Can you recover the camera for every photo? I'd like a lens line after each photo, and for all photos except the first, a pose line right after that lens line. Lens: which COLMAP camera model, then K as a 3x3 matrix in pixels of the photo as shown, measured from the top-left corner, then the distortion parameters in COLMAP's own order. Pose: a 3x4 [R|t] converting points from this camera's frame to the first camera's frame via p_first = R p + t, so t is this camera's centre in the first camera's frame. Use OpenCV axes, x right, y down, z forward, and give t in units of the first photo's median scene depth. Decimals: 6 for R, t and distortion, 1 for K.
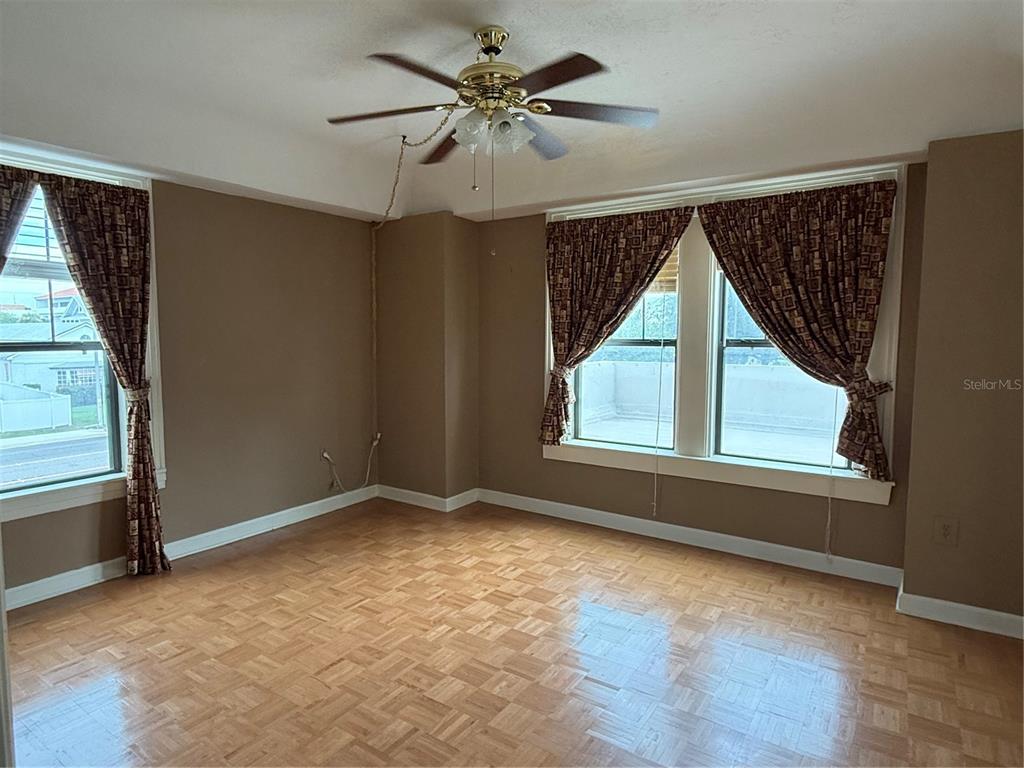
lens RADIAL K [[606.2, 0, 512.0], [0, 606.2, 384.0], [0, 0, 1]] dist [0.001463, 0.001113]
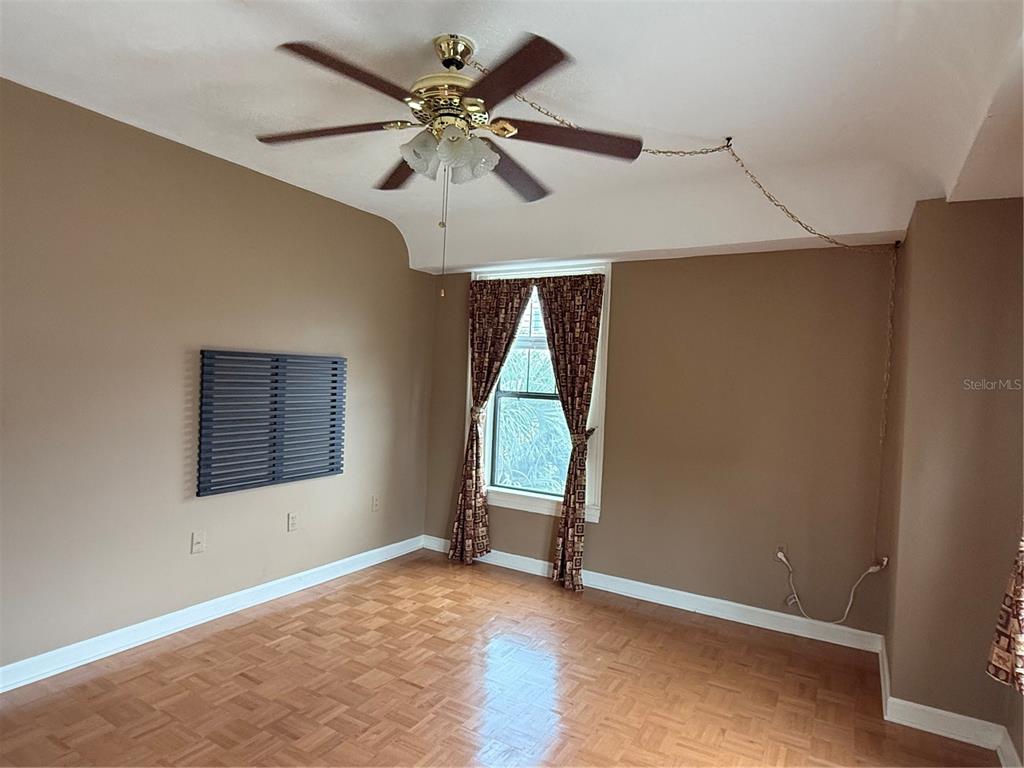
lens RADIAL K [[606.2, 0, 512.0], [0, 606.2, 384.0], [0, 0, 1]] dist [0.001463, 0.001113]
pose [[0.060185, 0.017597, -0.998032, 0.614901], [-0.135374, 0.990751, 0.009305, -0.087403], [0.988965, 0.134548, 0.062011, 0.786891]]
